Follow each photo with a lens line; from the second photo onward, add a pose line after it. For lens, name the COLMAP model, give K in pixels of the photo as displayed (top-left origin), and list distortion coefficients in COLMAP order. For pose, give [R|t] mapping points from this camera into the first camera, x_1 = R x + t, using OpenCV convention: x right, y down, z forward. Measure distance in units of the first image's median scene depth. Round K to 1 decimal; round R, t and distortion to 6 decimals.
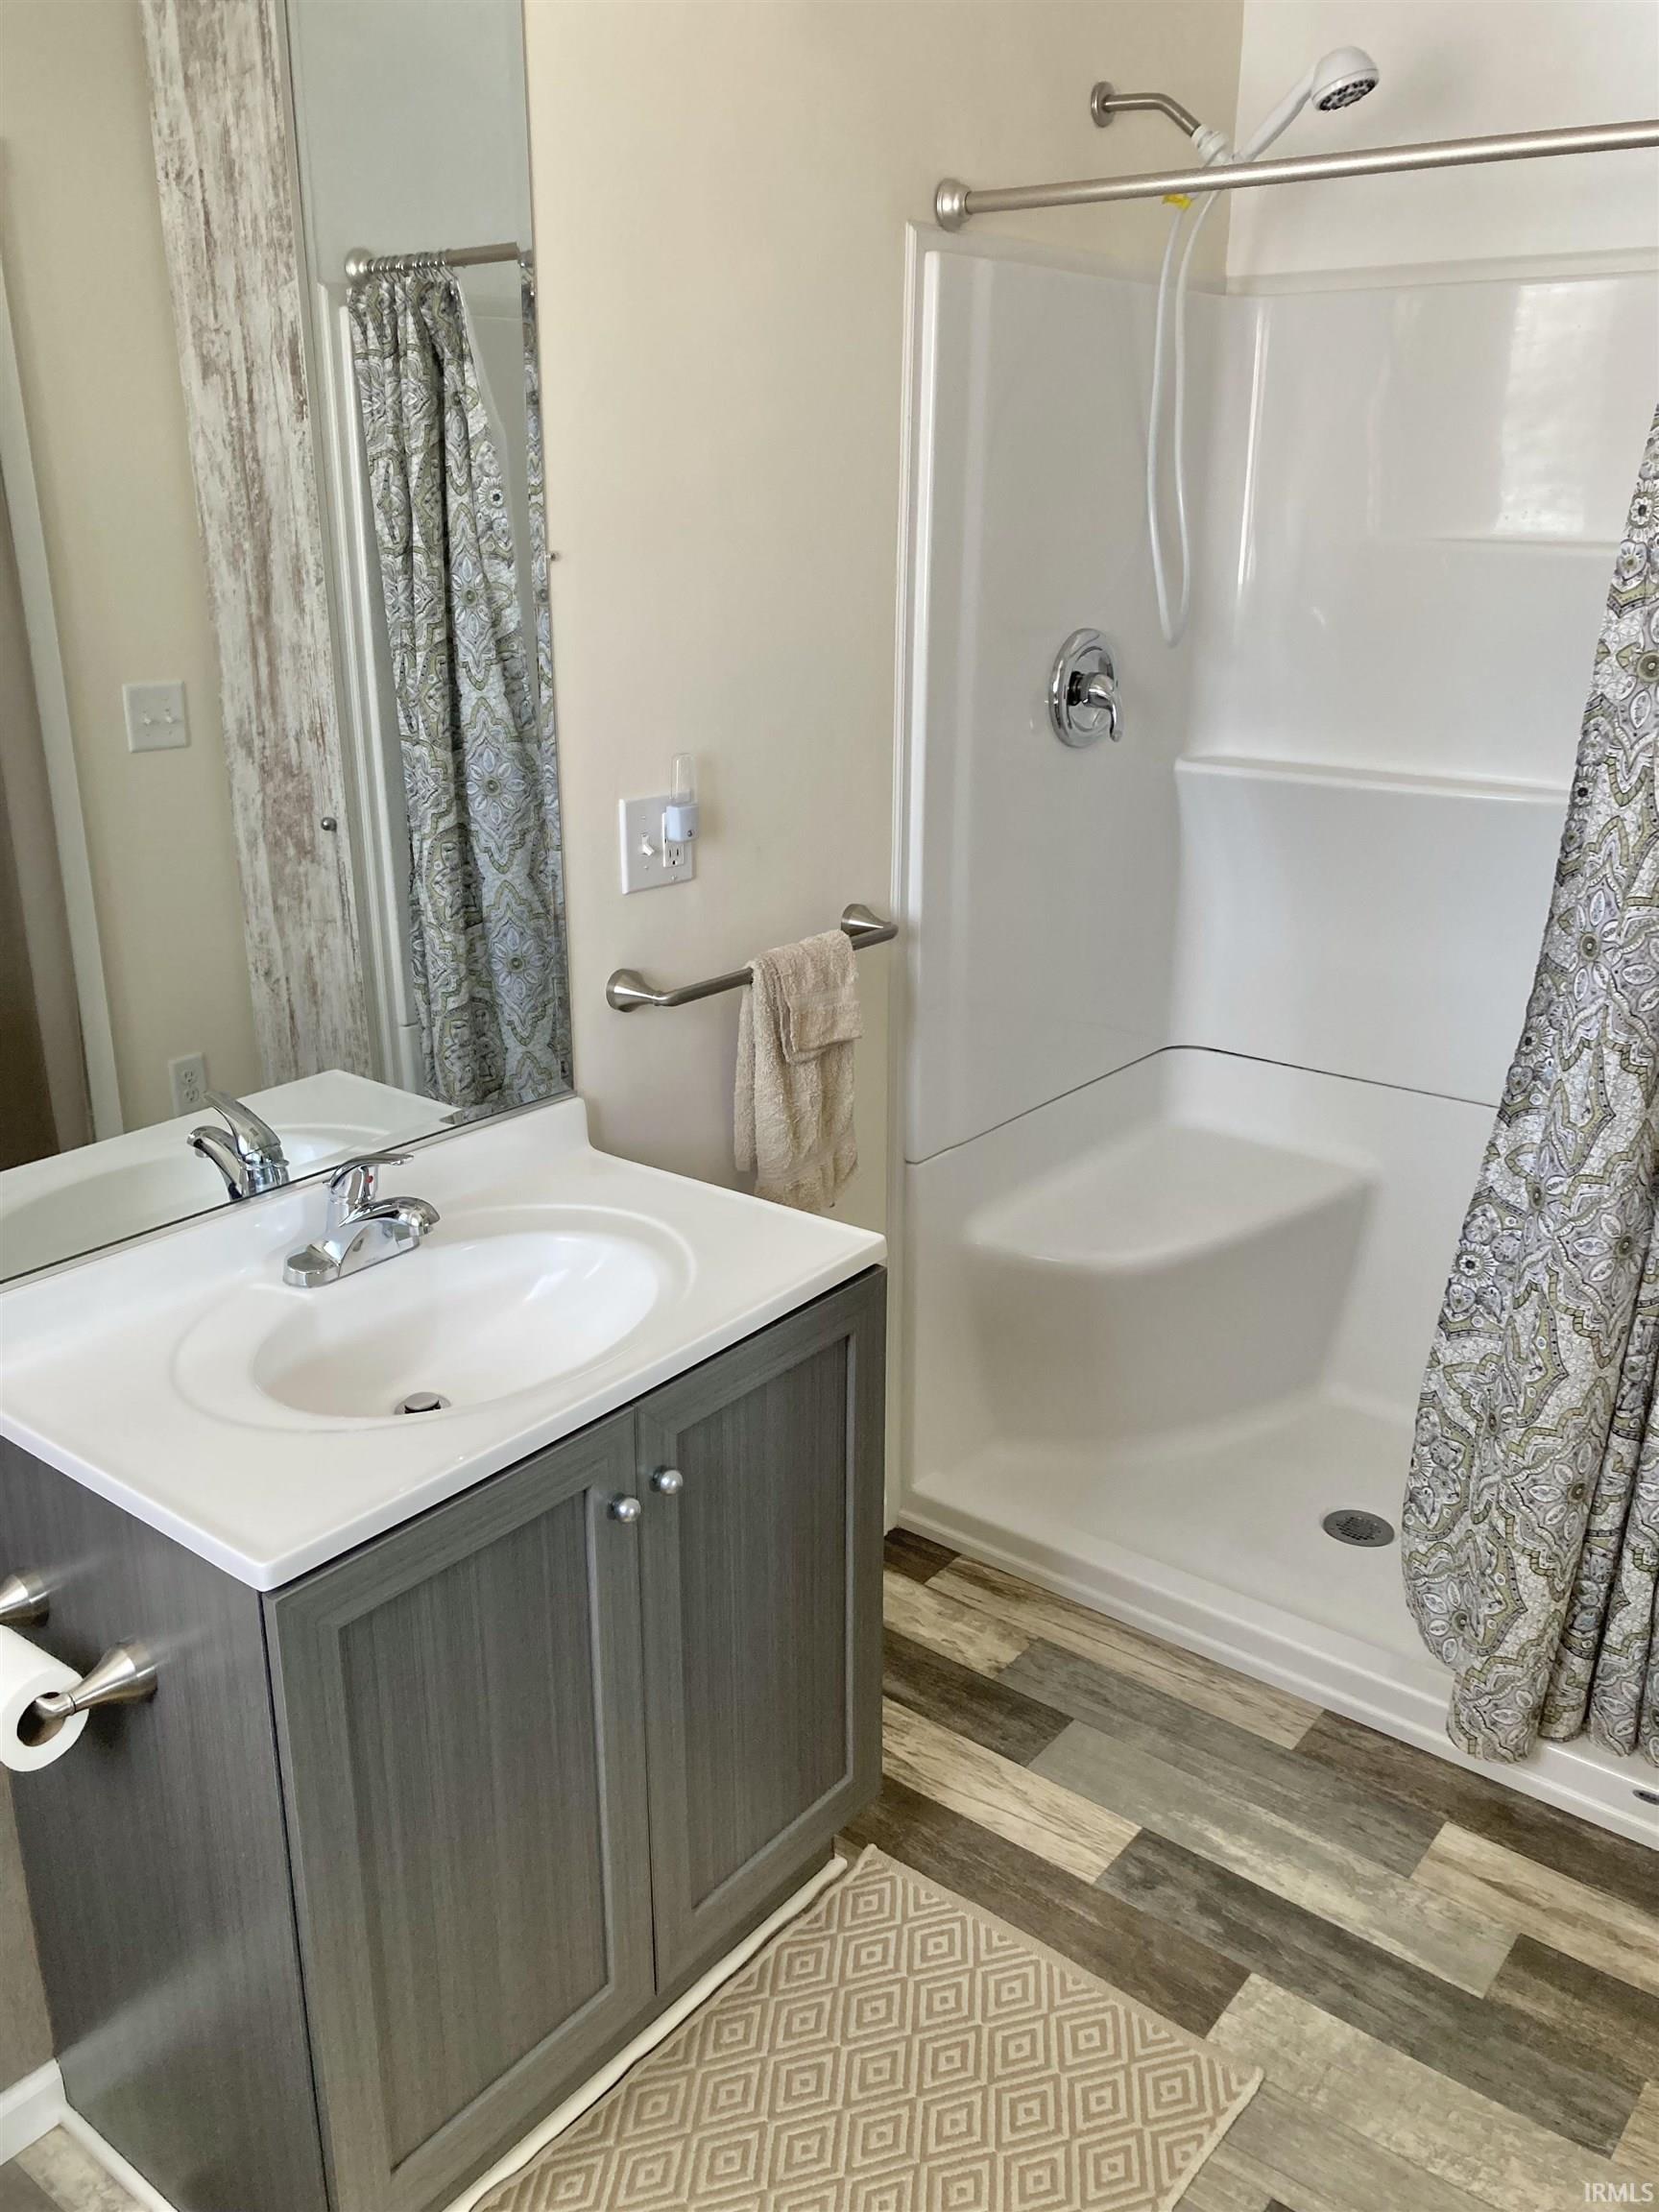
lens RADIAL K [[1787.8, 0, 829.5], [0, 1787.8, 1106.0], [0, 0, 1]] dist [0.015498, -0.046140]
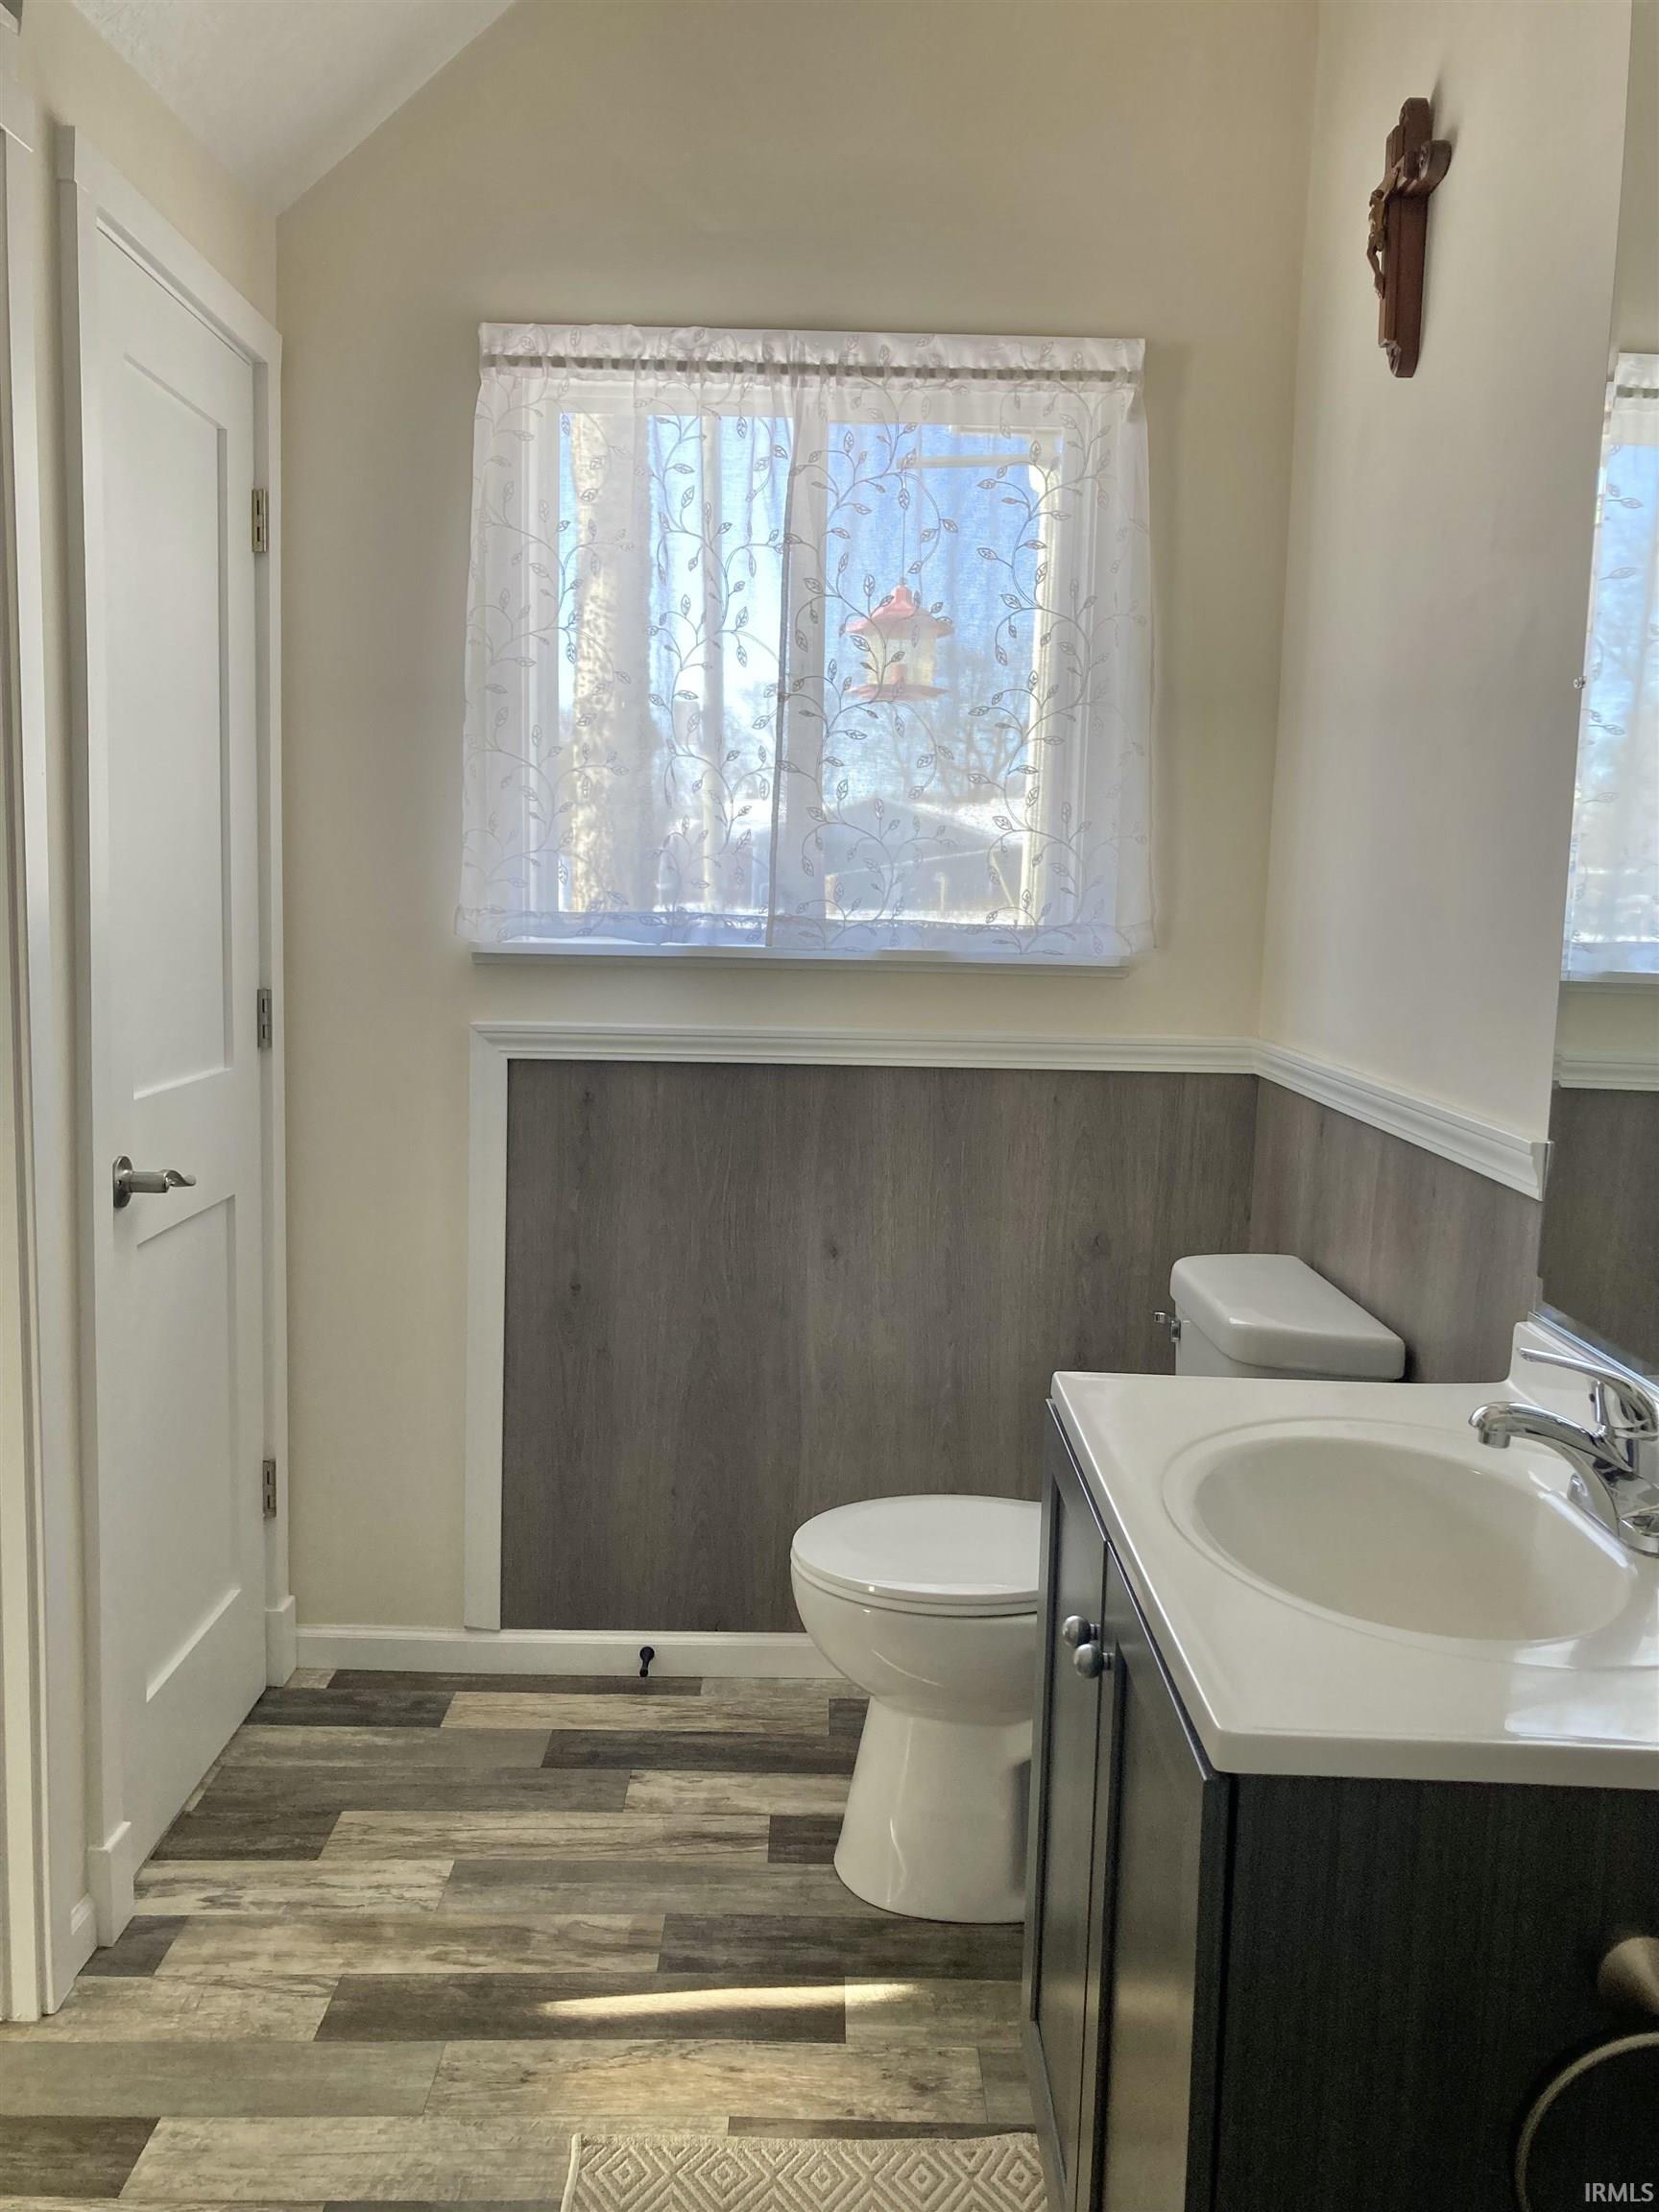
lens RADIAL K [[1787.8, 0, 829.5], [0, 1787.8, 1106.0], [0, 0, 1]] dist [0.015498, -0.046140]
pose [[-0.777101, 0.054807, -0.626985, 0.725751], [-0.232653, 0.900624, 0.367083, -0.505172], [0.584796, 0.431130, -0.687125, 1.842873]]
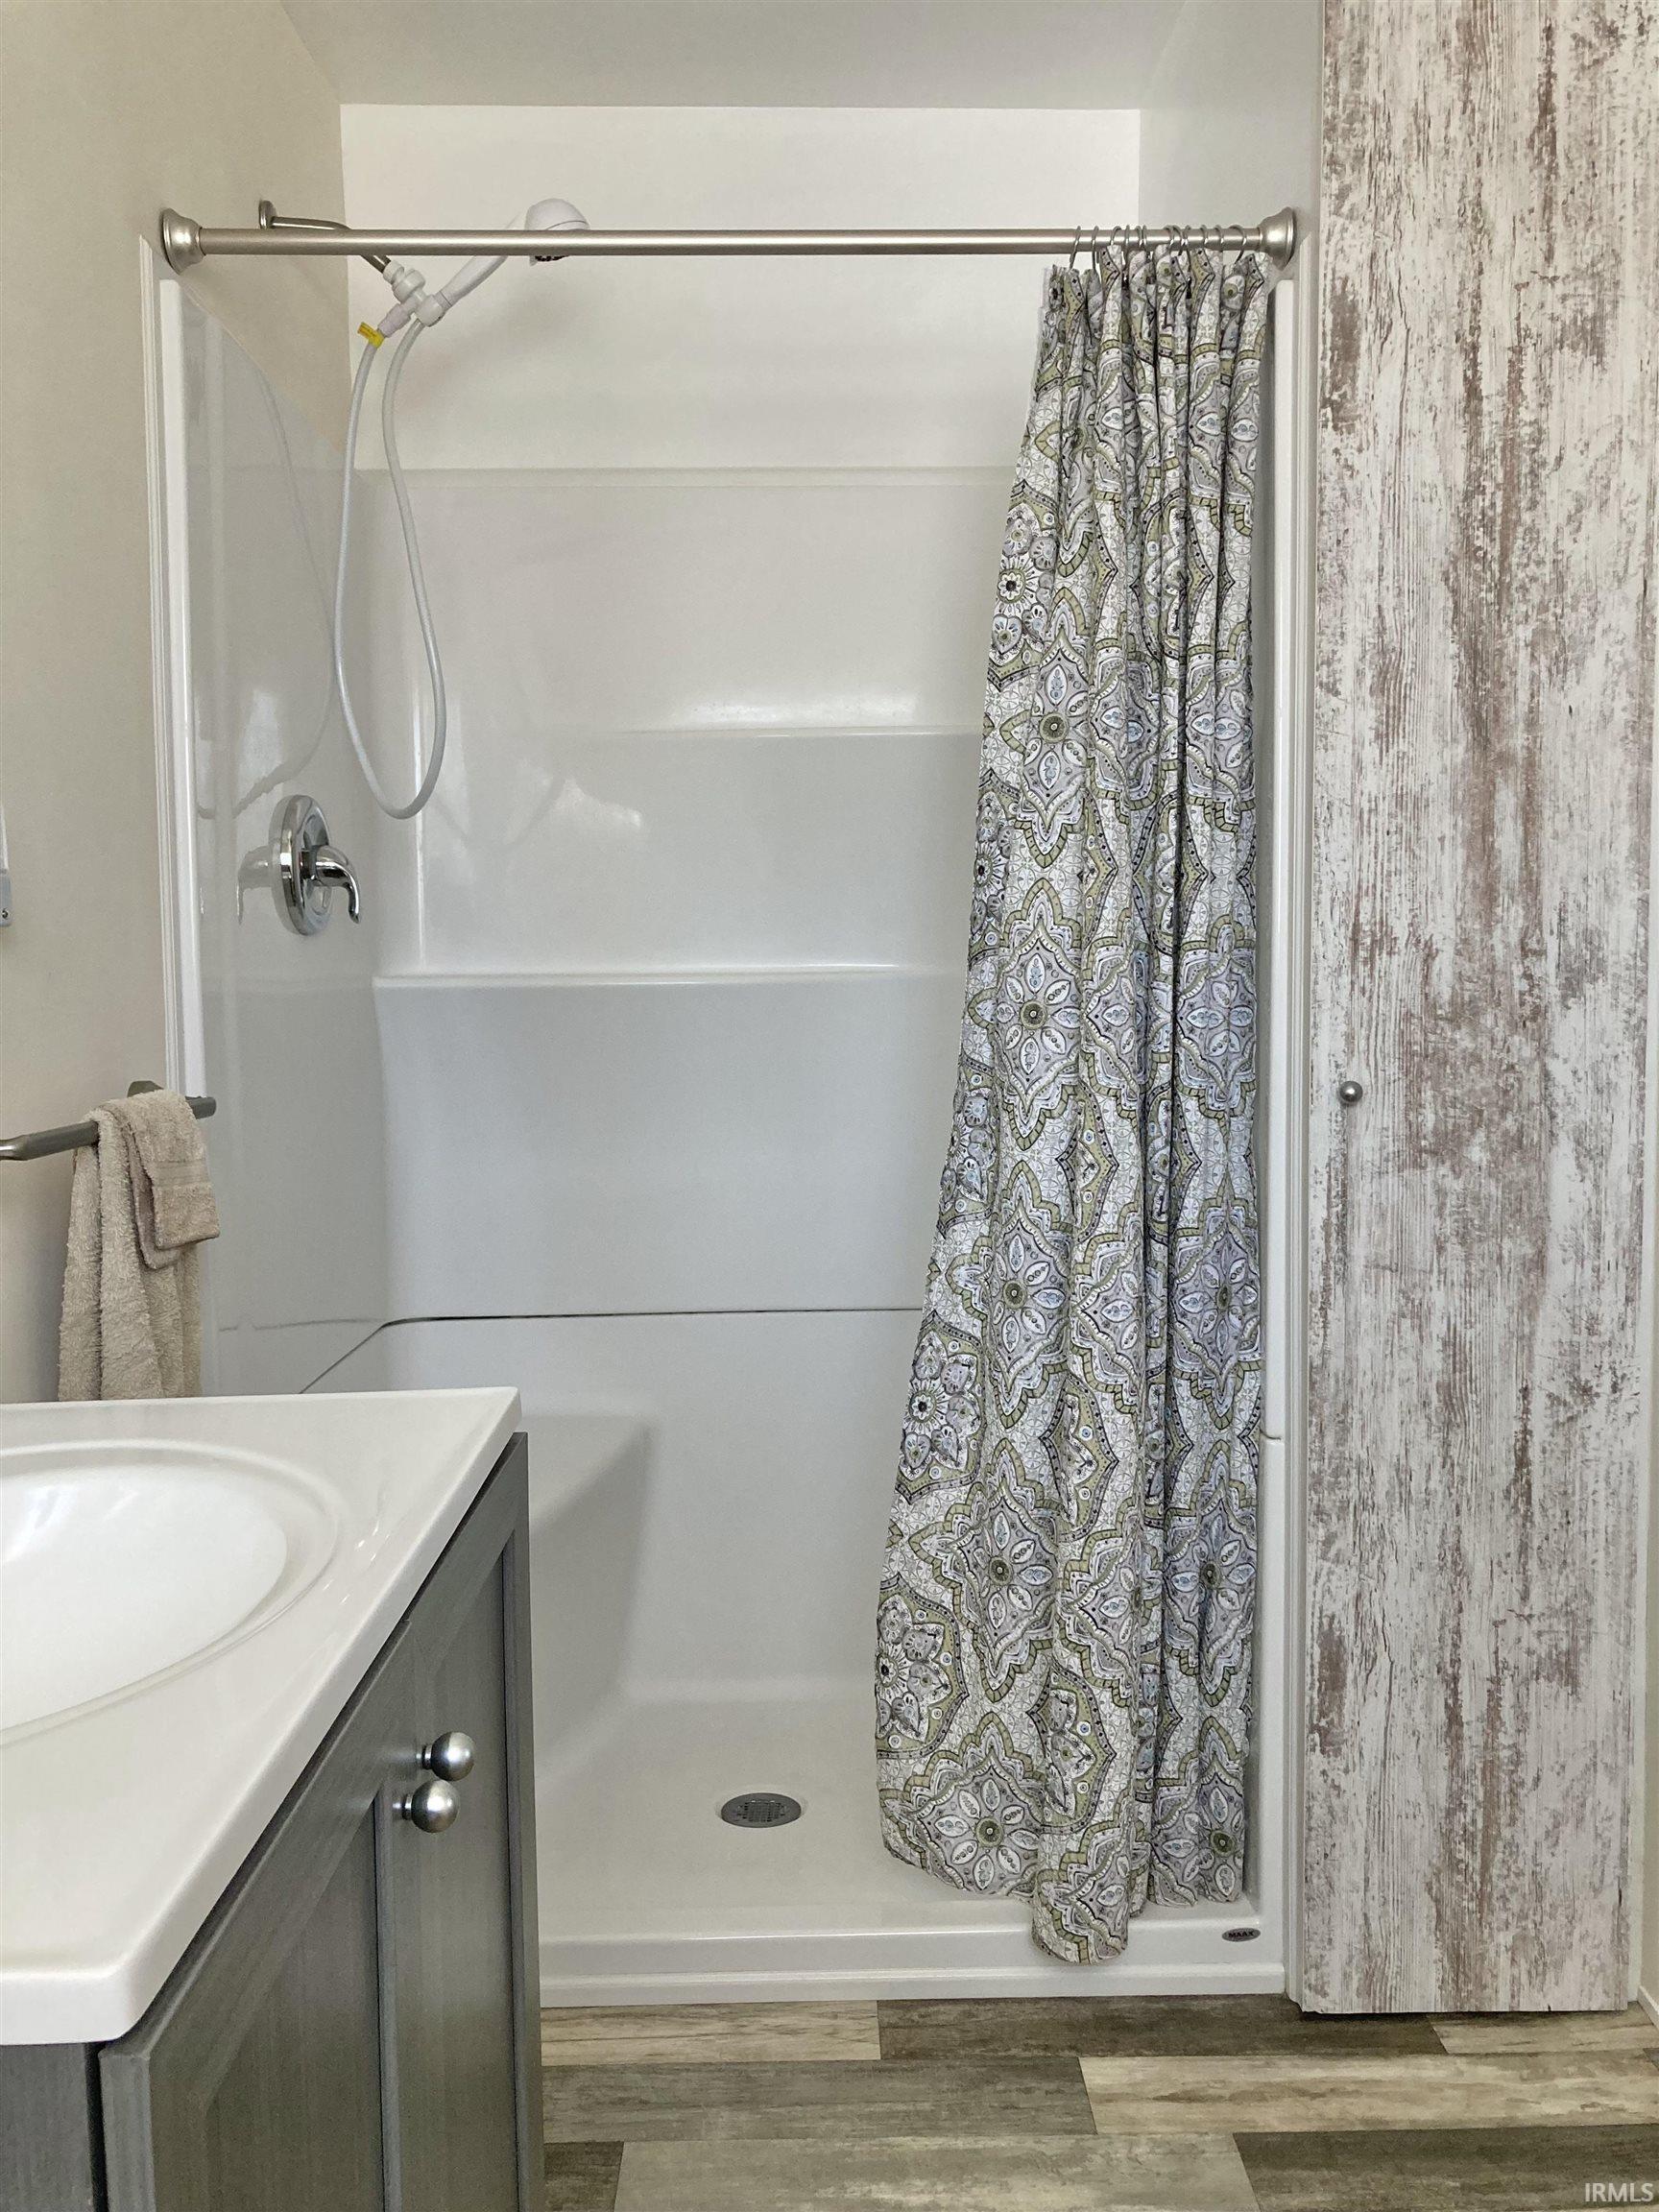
lens RADIAL K [[1787.8, 0, 829.5], [0, 1787.8, 1106.0], [0, 0, 1]] dist [0.015498, -0.046140]
pose [[0.772642, -0.059185, 0.632078, -0.253275], [0.224609, 0.956732, -0.184973, 0.103751], [-0.593781, 0.284888, 0.752504, 0.317414]]
